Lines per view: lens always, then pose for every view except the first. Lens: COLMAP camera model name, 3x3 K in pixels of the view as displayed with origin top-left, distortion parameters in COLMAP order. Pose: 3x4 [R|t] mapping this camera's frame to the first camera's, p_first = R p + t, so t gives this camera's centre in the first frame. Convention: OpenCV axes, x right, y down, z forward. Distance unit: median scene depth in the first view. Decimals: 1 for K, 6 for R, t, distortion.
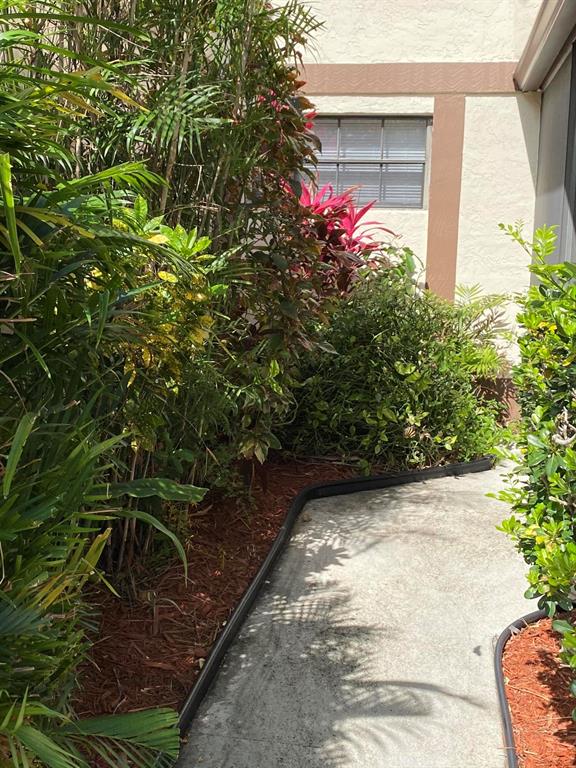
lens RADIAL K [[885.7, 0, 288.0], [0, 885.7, 384.0], [0, 0, 1]] dist [0.004837, -0.049611]
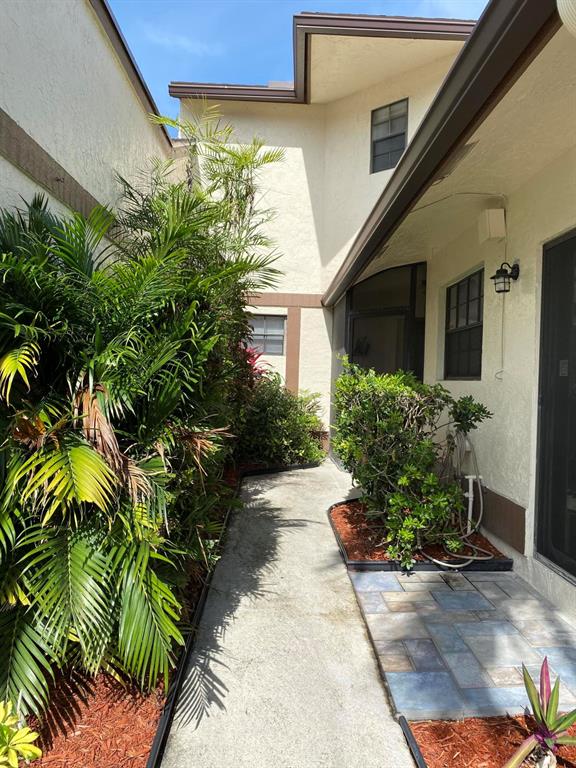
lens RADIAL K [[581.0, 0, 288.0], [0, 581.0, 384.0], [0, 0, 1]] dist [0.000208, -0.000017]
pose [[0.979445, 0.004953, 0.201649, -0.146122], [0.026221, 0.988090, -0.151627, 0.106536], [-0.199998, 0.153798, 0.967650, -0.456107]]
